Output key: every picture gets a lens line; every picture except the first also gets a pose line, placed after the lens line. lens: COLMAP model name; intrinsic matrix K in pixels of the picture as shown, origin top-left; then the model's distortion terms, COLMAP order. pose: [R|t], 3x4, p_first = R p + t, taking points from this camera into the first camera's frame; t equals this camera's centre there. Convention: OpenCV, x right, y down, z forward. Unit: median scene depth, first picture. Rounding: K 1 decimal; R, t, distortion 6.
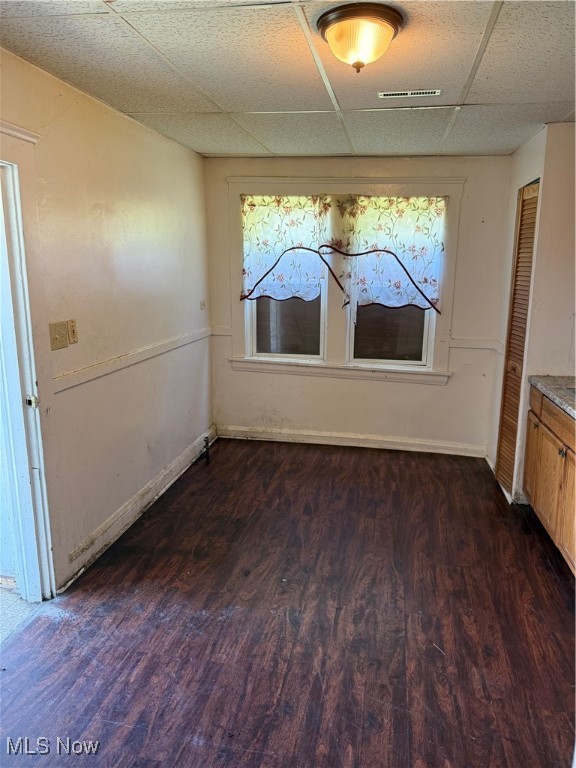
lens RADIAL K [[532.1, 0, 288.0], [0, 532.1, 384.0], [0, 0, 1]] dist [0.066778, -0.087000]
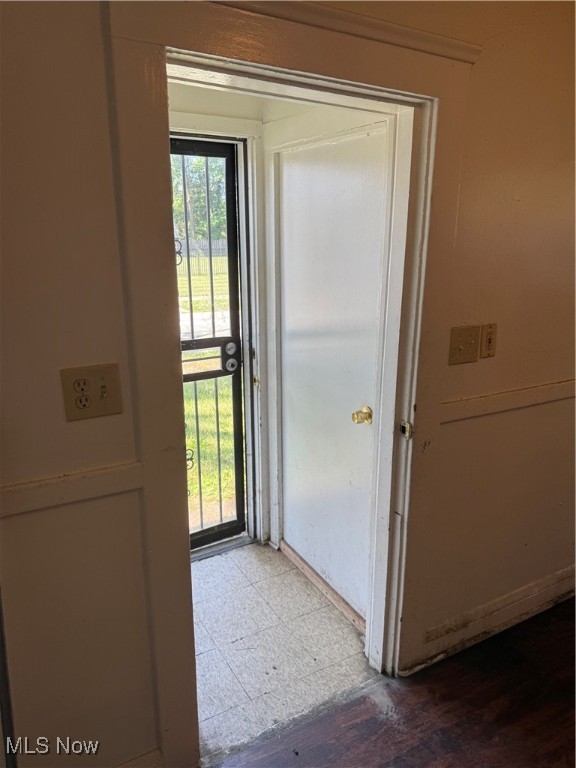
lens RADIAL K [[532.1, 0, 288.0], [0, 532.1, 384.0], [0, 0, 1]] dist [0.066778, -0.087000]
pose [[0.637824, 0.192912, -0.745631, -0.037988], [-0.167917, 0.979665, 0.109823, -0.082979], [0.751655, 0.055156, 0.657246, 0.380778]]
